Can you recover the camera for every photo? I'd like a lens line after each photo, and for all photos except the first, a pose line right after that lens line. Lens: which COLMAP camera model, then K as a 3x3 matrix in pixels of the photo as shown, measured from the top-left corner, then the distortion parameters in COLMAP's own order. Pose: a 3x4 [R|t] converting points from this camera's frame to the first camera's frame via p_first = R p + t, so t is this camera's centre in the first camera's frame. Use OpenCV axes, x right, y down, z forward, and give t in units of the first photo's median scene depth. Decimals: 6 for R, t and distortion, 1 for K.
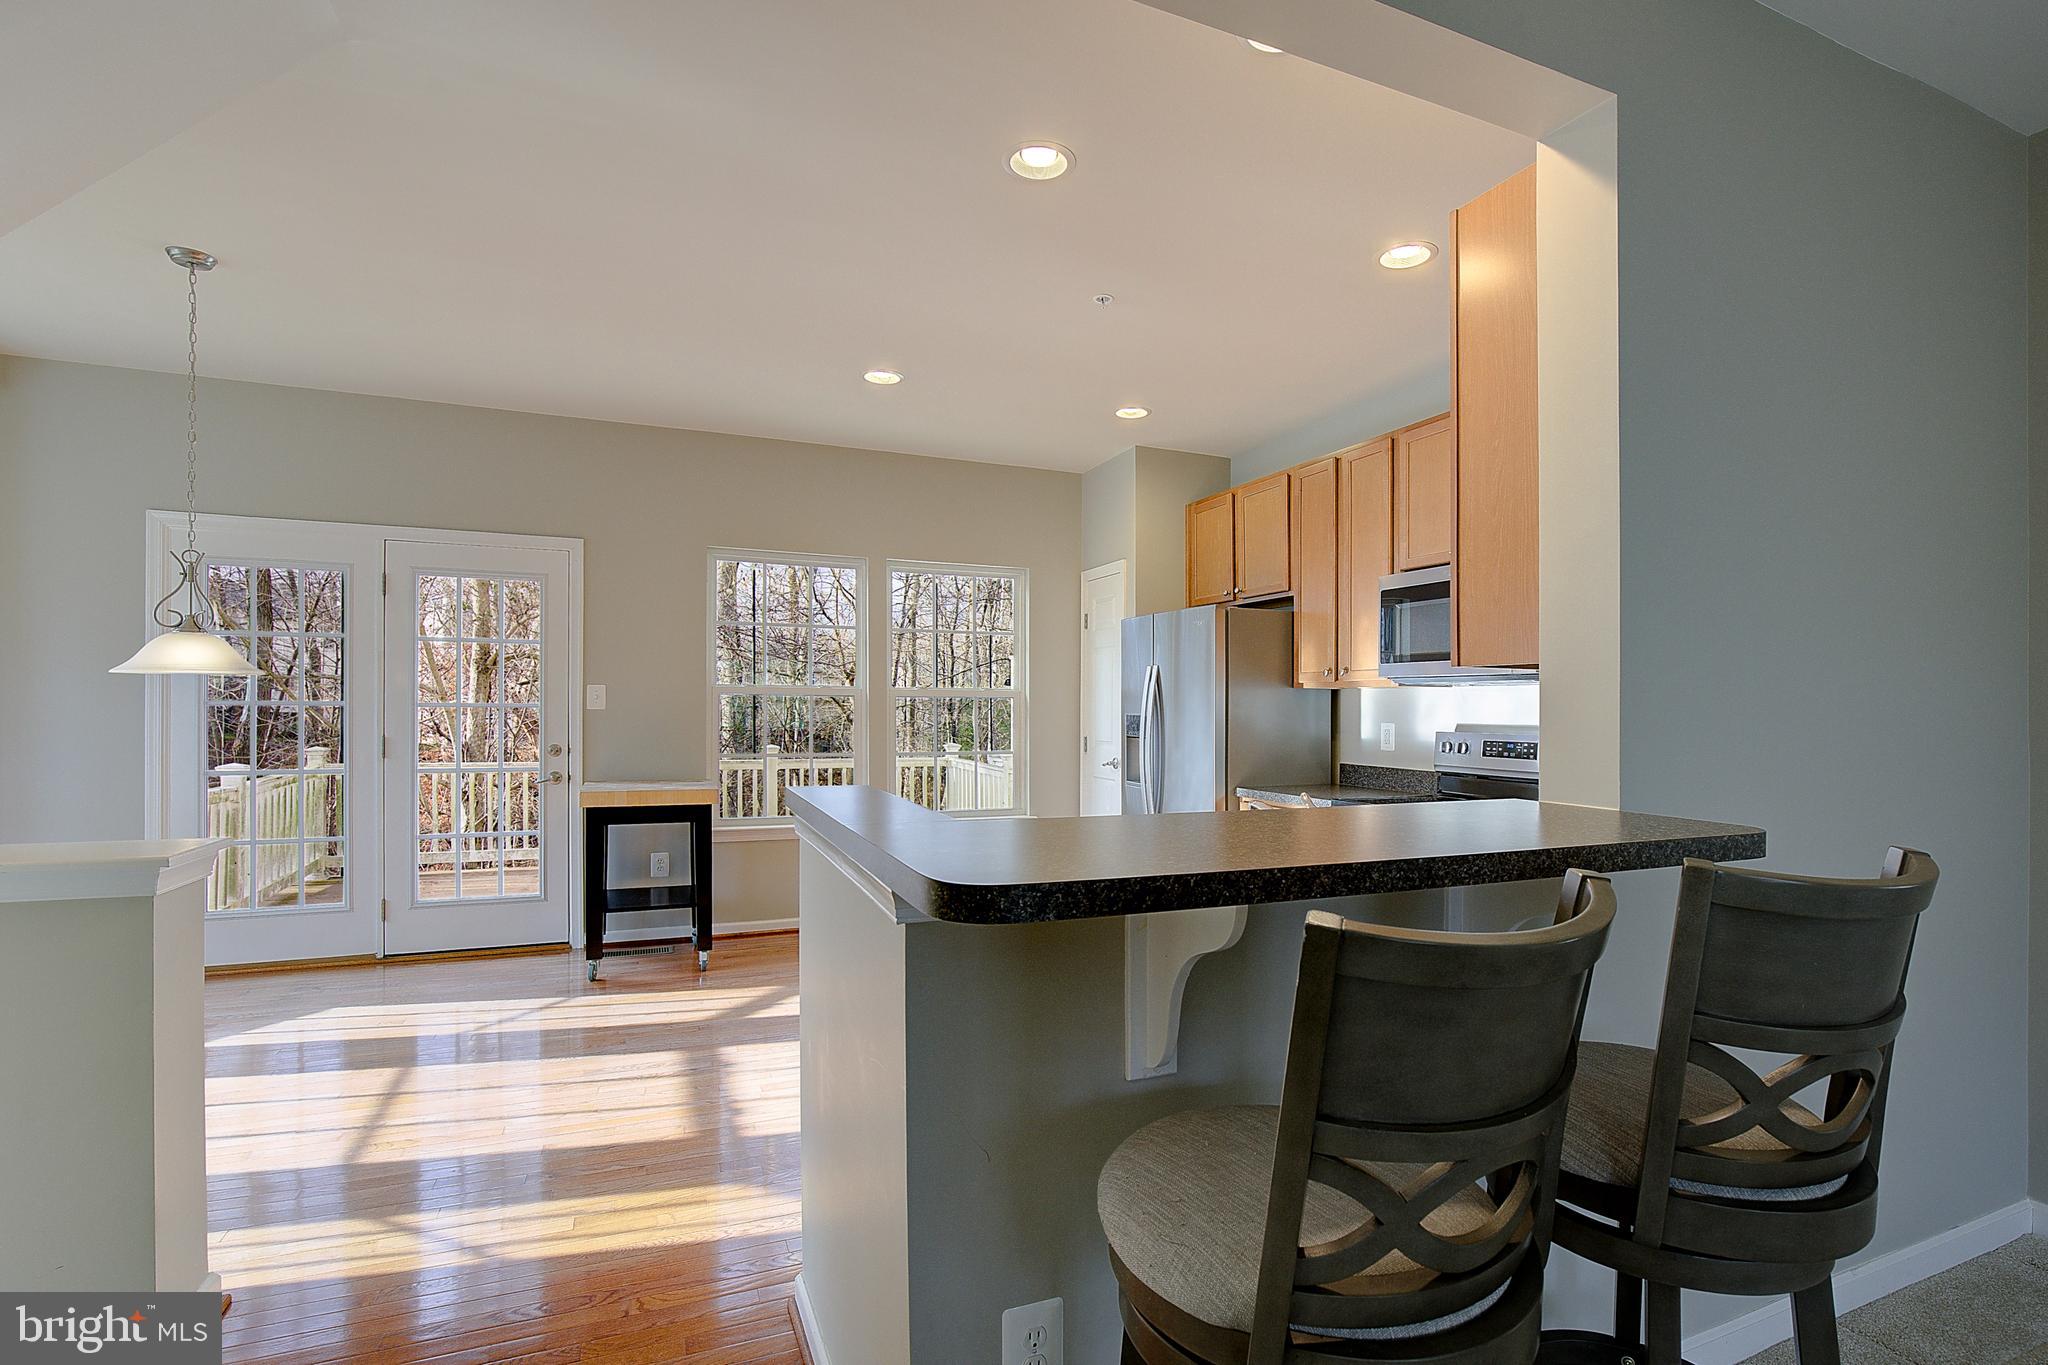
lens RADIAL K [[940.3, 0, 1035.1], [0, 940.3, 695.5], [0, 0, 1]] dist [0.001027, -0.000061]
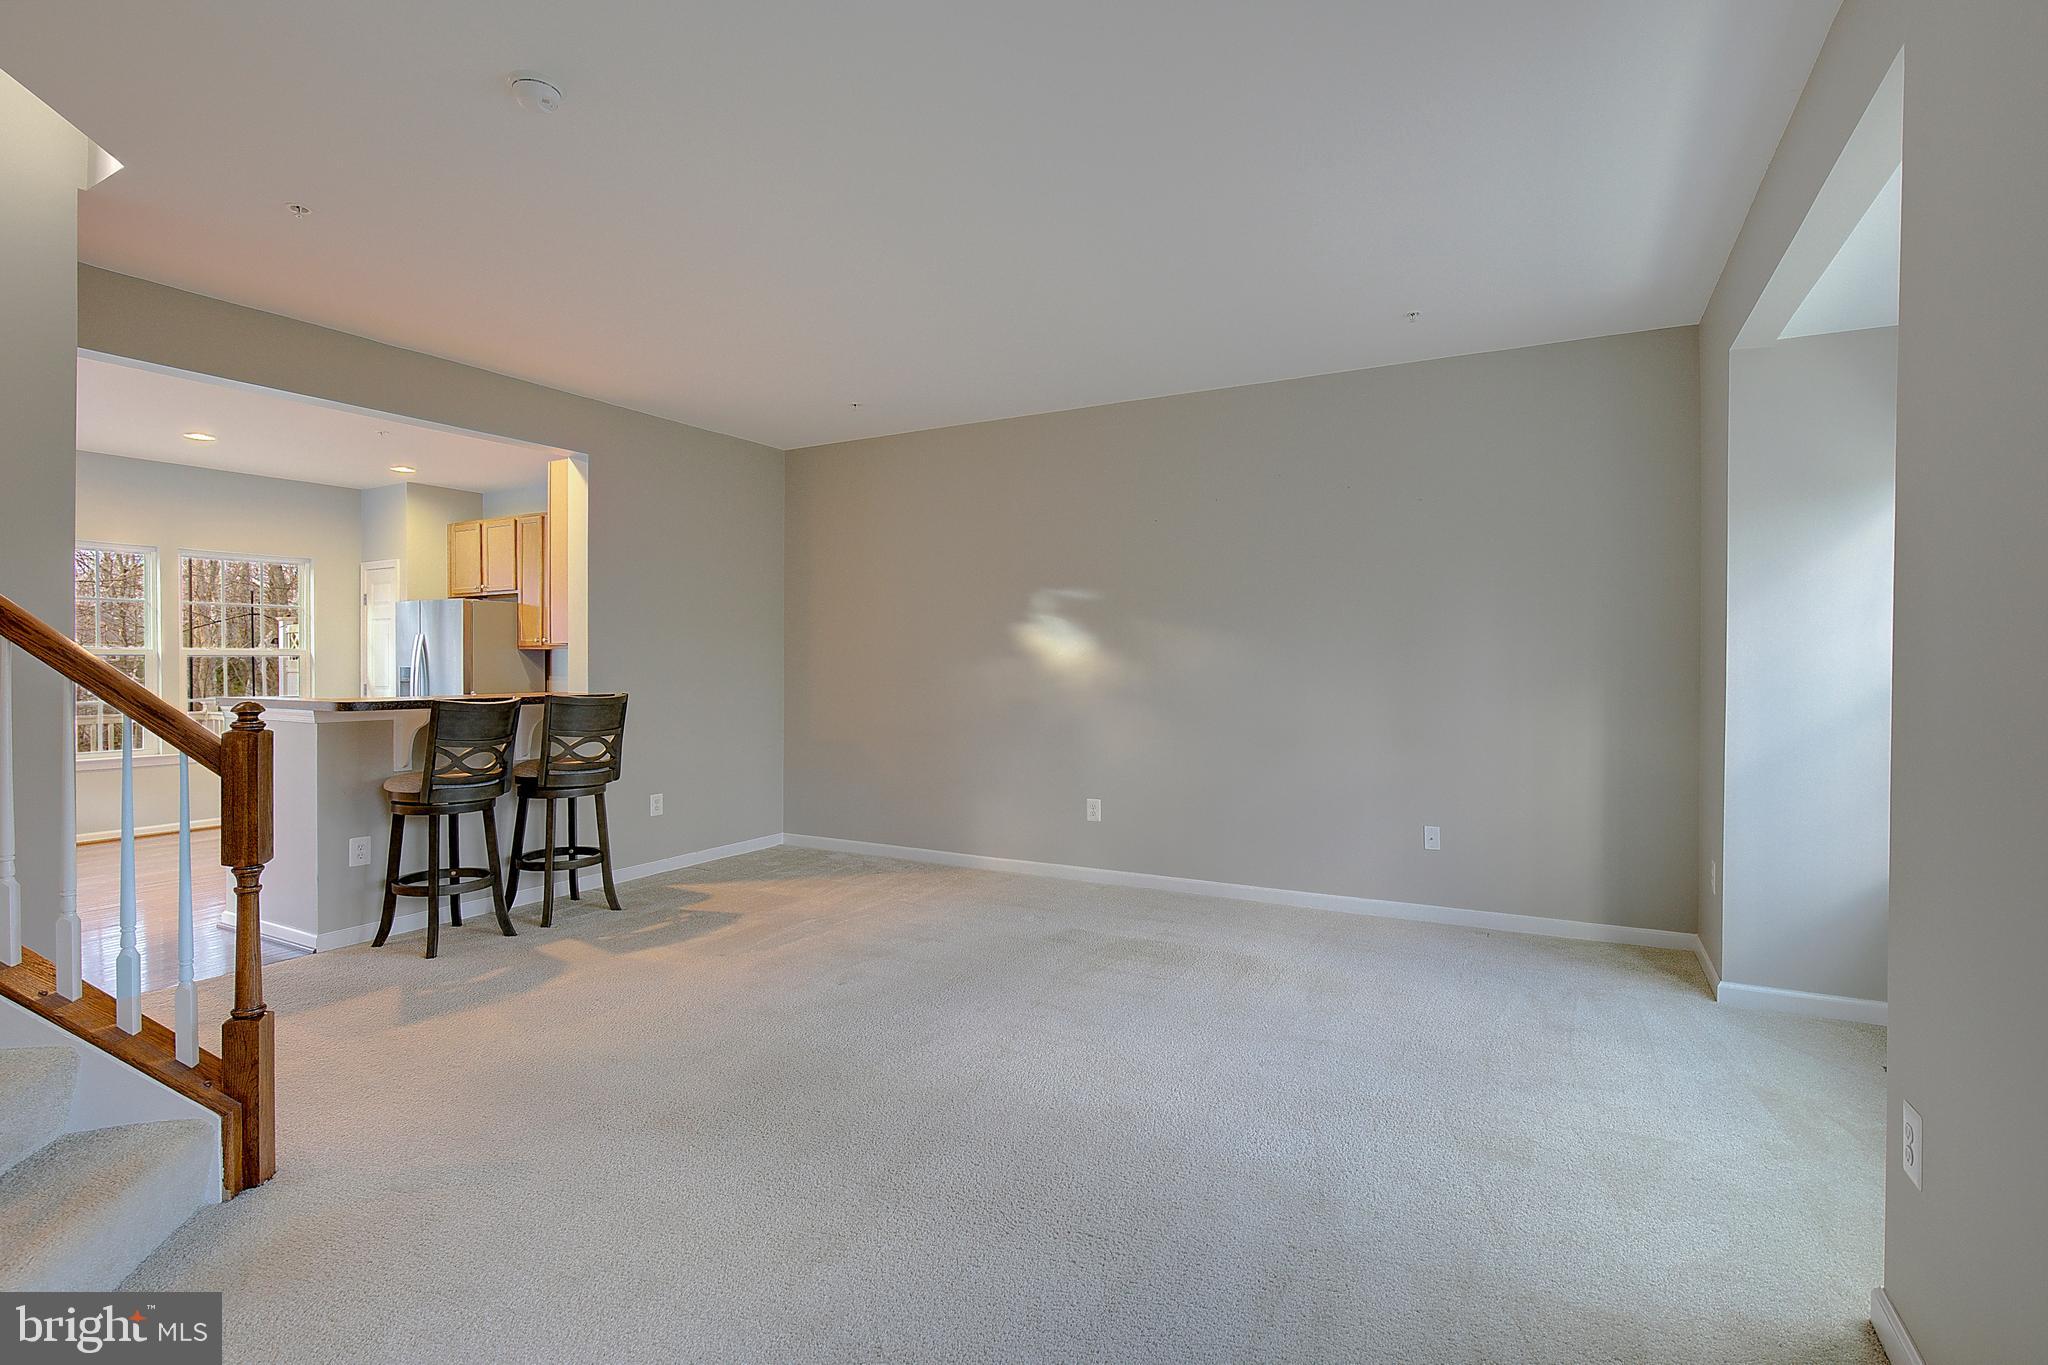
lens RADIAL K [[998.3, 0, 1026.2], [0, 998.3, 647.0], [0, 0, 1]] dist [-0.000462, -0.000149]
pose [[0.796970, -0.002378, 0.604014, -0.072253], [0.005990, 0.999974, -0.003967, -0.000024], [-0.603989, 0.006779, 0.796964, -0.916224]]
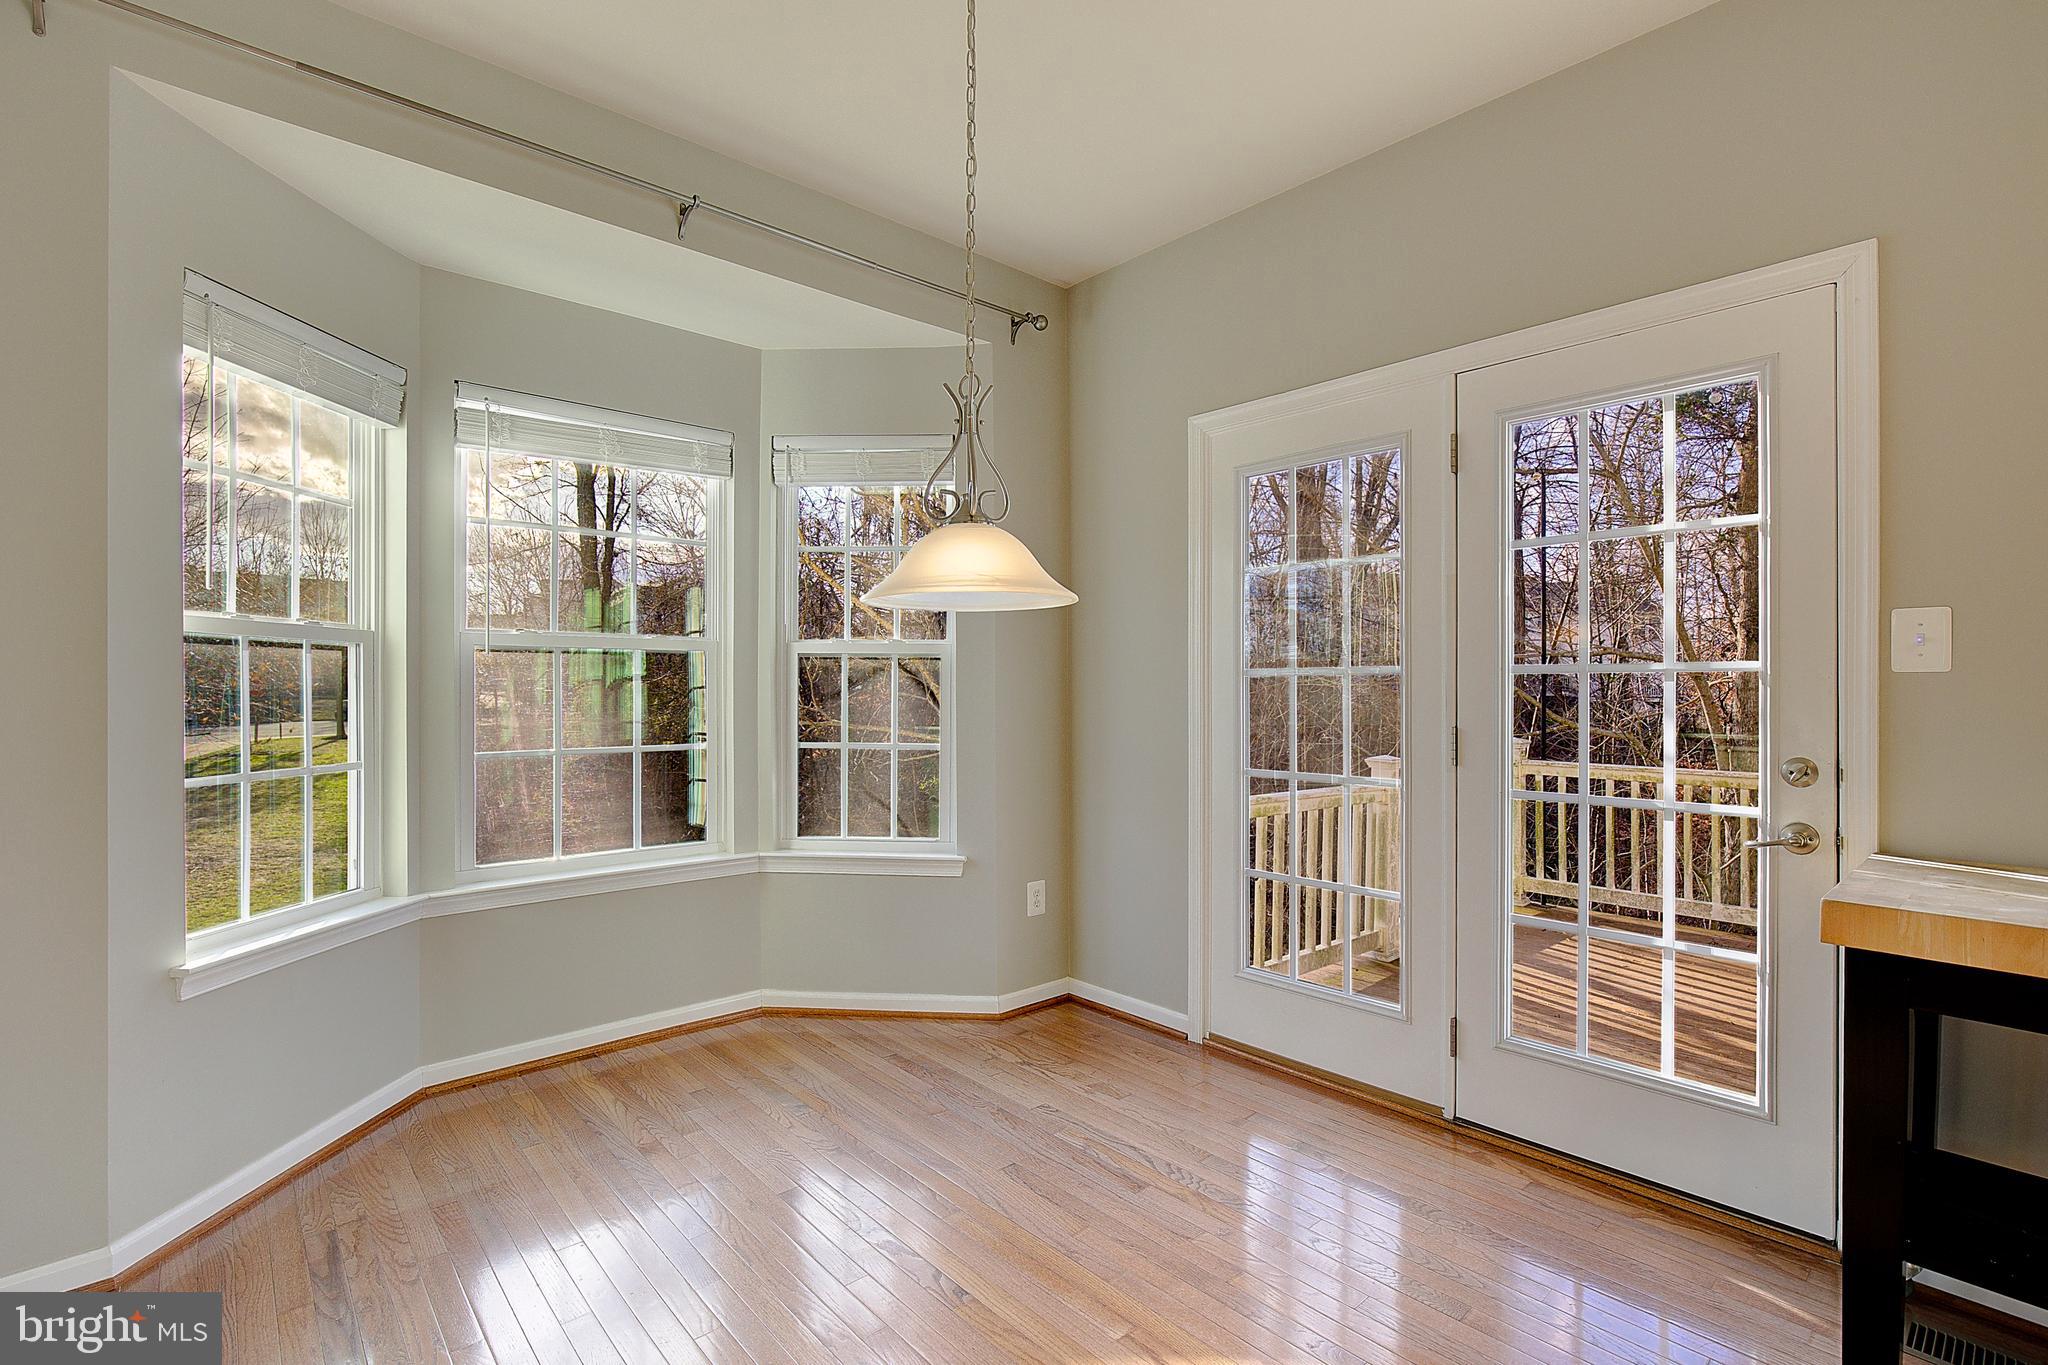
lens RADIAL K [[959.1, 0, 1038.9], [0, 959.1, 692.7], [0, 0, 1]] dist [0.001318, 0.000237]
pose [[0.345078, -0.004484, -0.938563, -0.242278], [0.009404, 0.999955, -0.001319, 0.022299], [0.938527, -0.008371, 0.345105, 0.571545]]
